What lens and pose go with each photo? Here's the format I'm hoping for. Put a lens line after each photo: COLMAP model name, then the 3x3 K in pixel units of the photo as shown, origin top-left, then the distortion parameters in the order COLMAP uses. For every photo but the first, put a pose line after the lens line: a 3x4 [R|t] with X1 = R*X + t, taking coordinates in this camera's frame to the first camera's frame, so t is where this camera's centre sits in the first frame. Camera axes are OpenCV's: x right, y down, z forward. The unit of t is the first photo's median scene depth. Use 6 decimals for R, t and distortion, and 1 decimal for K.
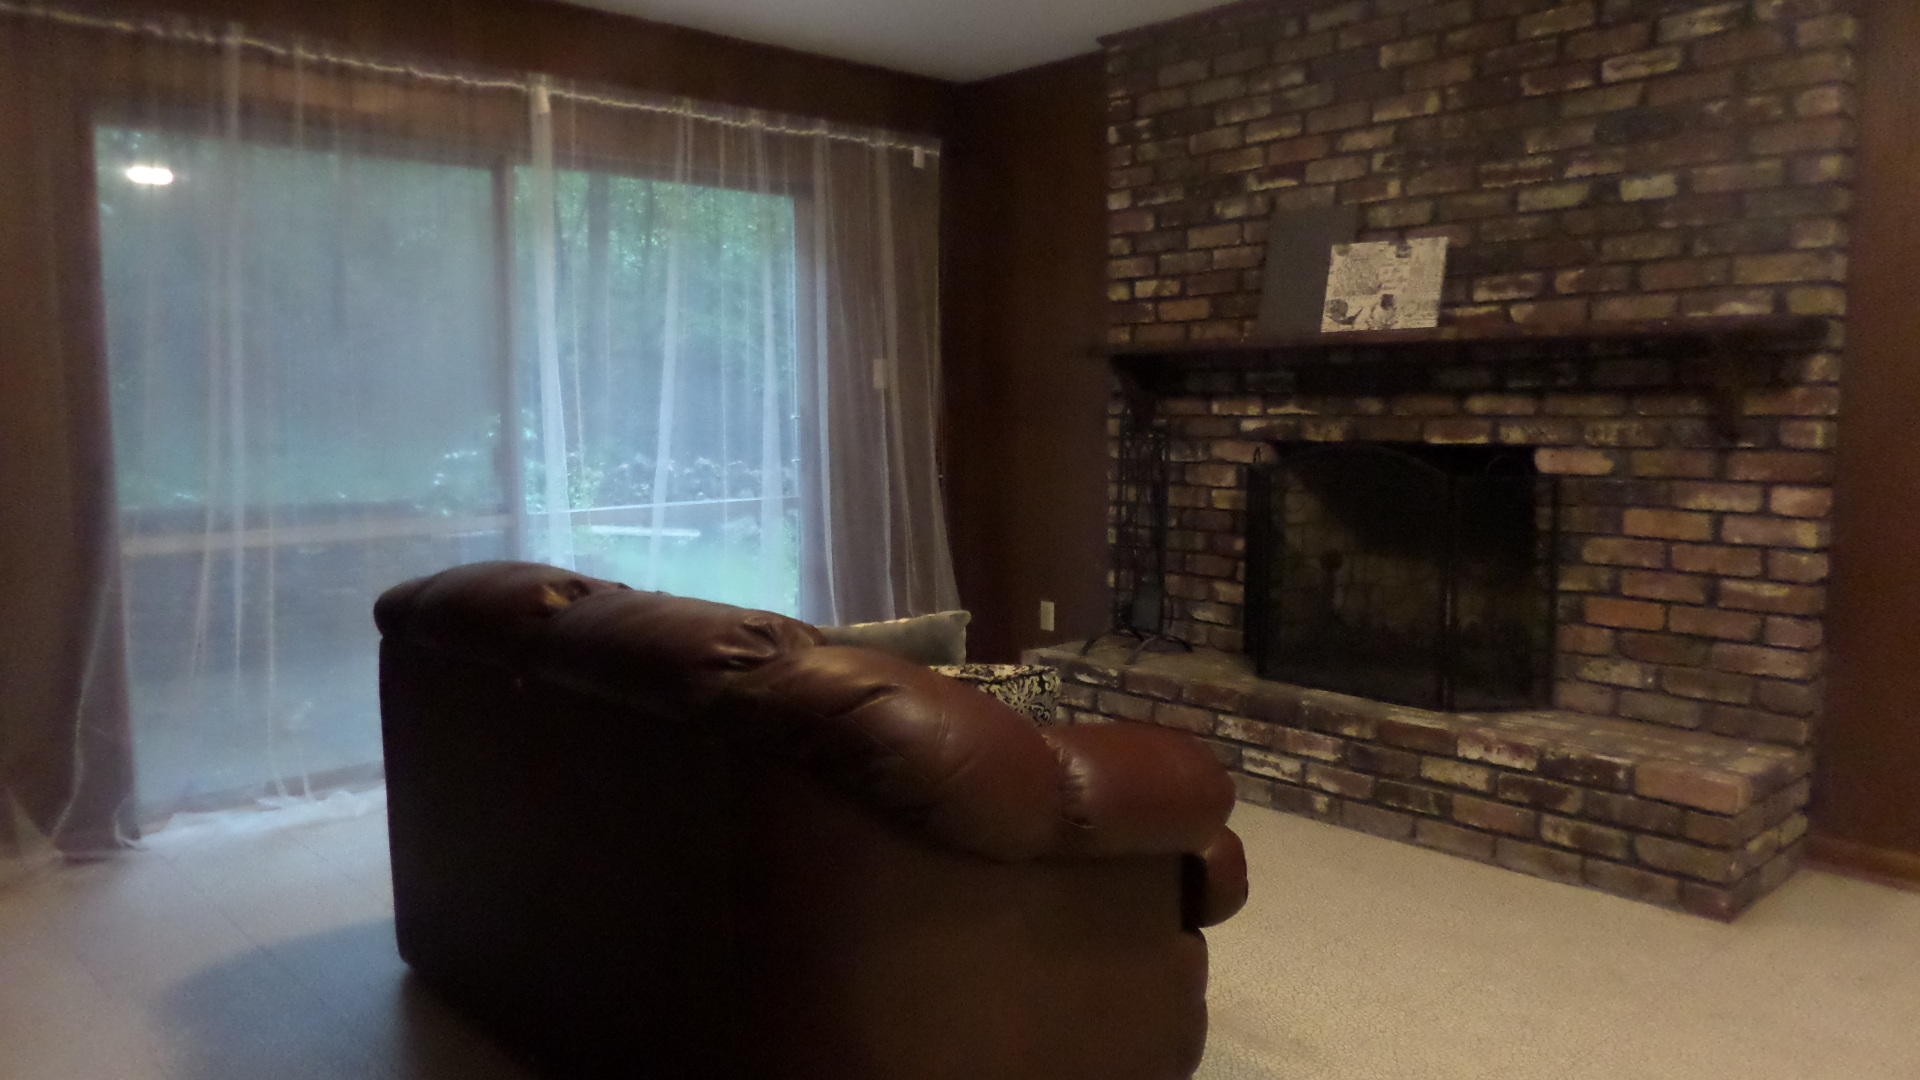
lens RADIAL K [[1373.7, 0, 954.3], [0, 1373.7, 529.7], [0, 0, 1]] dist [-0.017503, -0.002053]
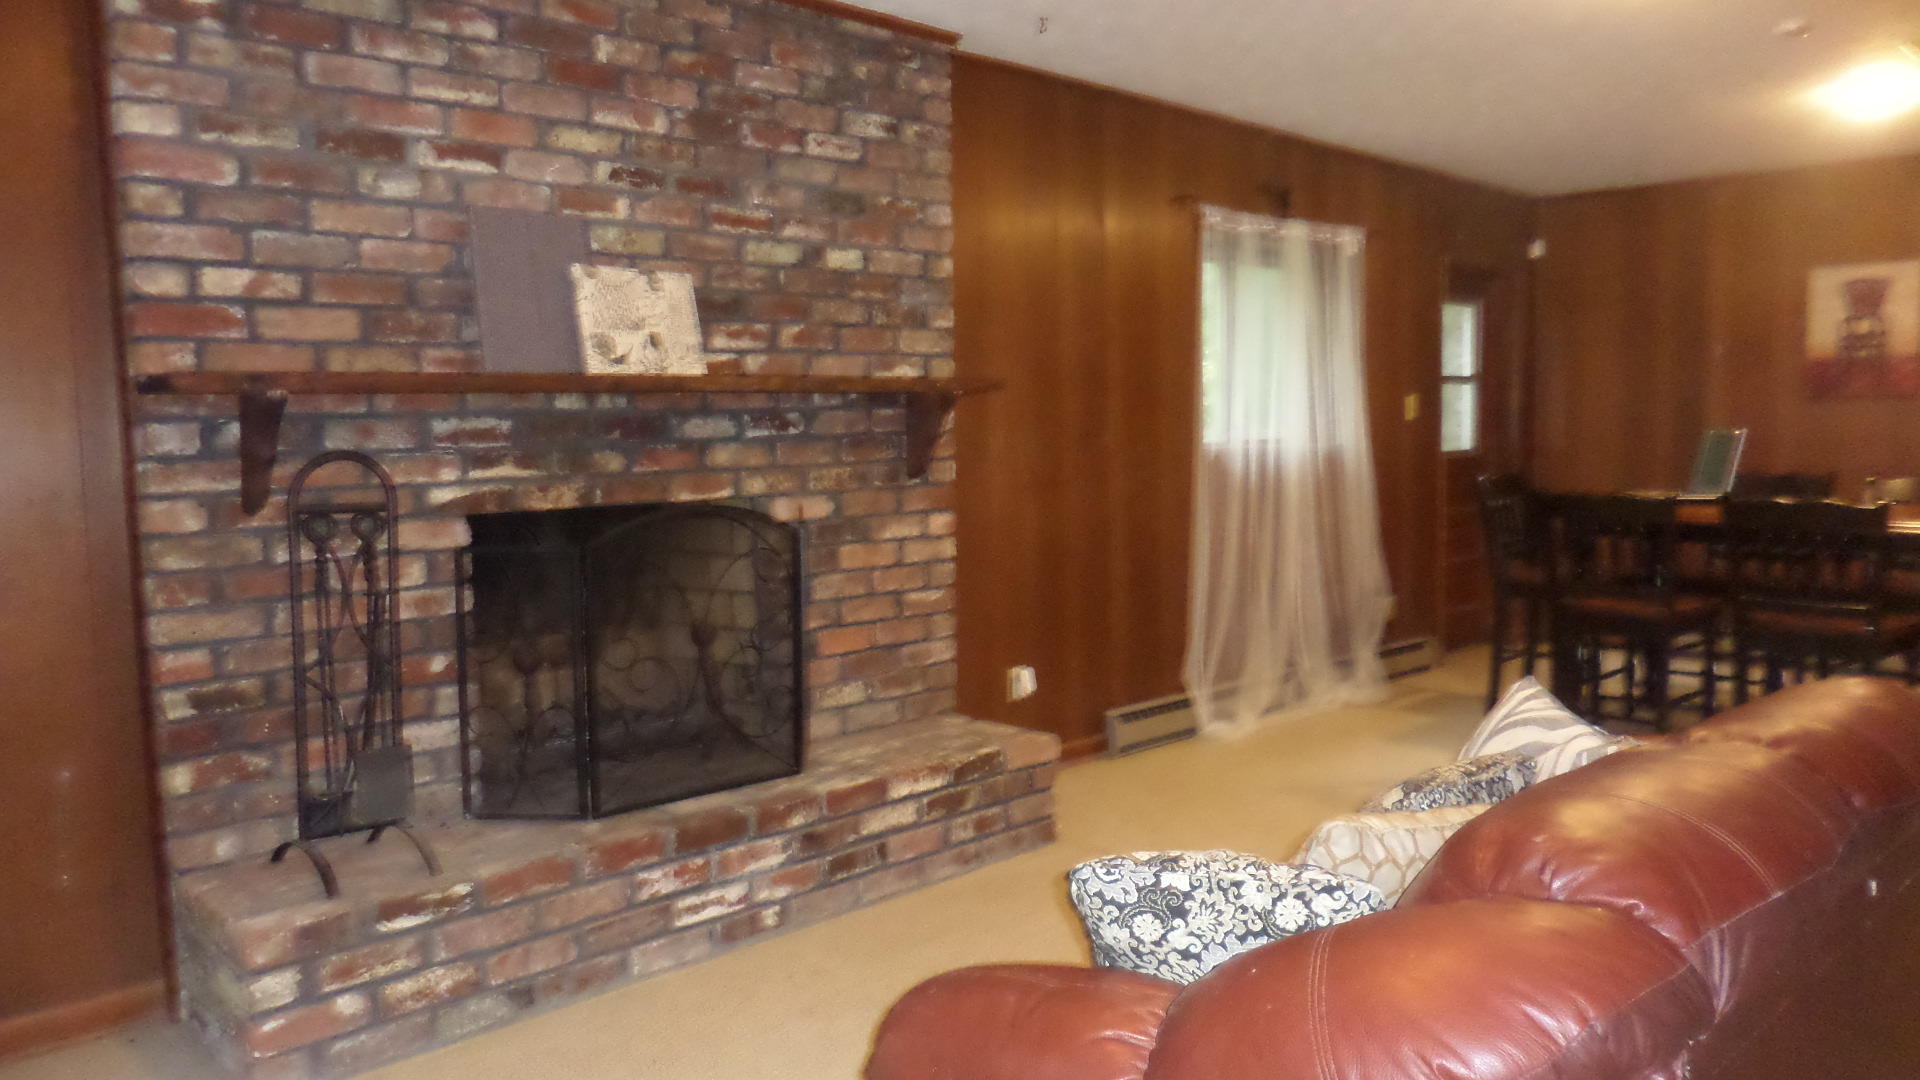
lens RADIAL K [[1373.7, 0, 956.2], [0, 1373.7, 540.1], [0, 0, 1]] dist [-0.017503, -0.002053]
pose [[-0.024848, -0.083366, 0.996209, -0.555608], [0.107894, 0.990472, 0.085577, -0.094449], [-0.993852, 0.109612, -0.015616, 0.828475]]
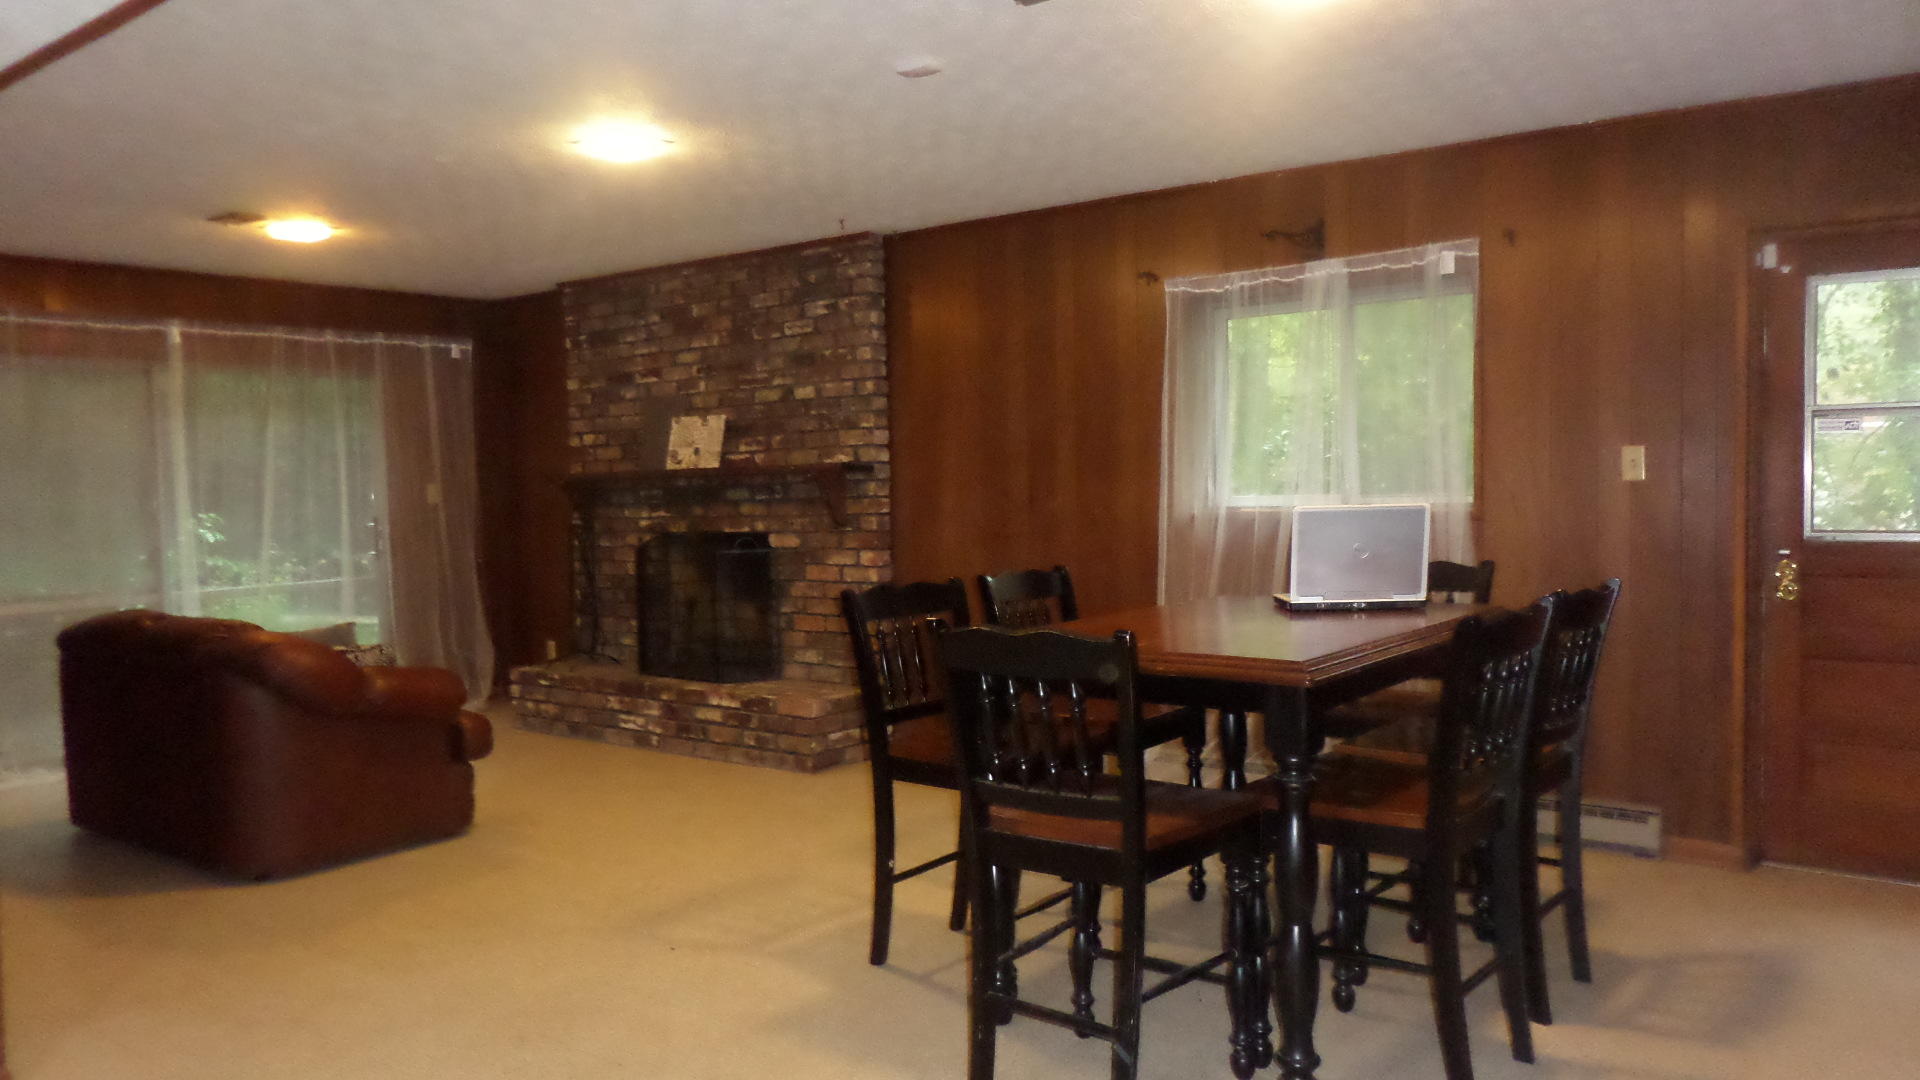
lens RADIAL K [[1373.7, 0, 968.0], [0, 1373.7, 529.9], [0, 0, 1]] dist [-0.017503, -0.002053]
pose [[0.984274, -0.026368, 0.174670, 0.344161], [0.037297, 0.997526, -0.059587, 0.049039], [-0.172666, 0.065165, 0.982822, -0.756918]]
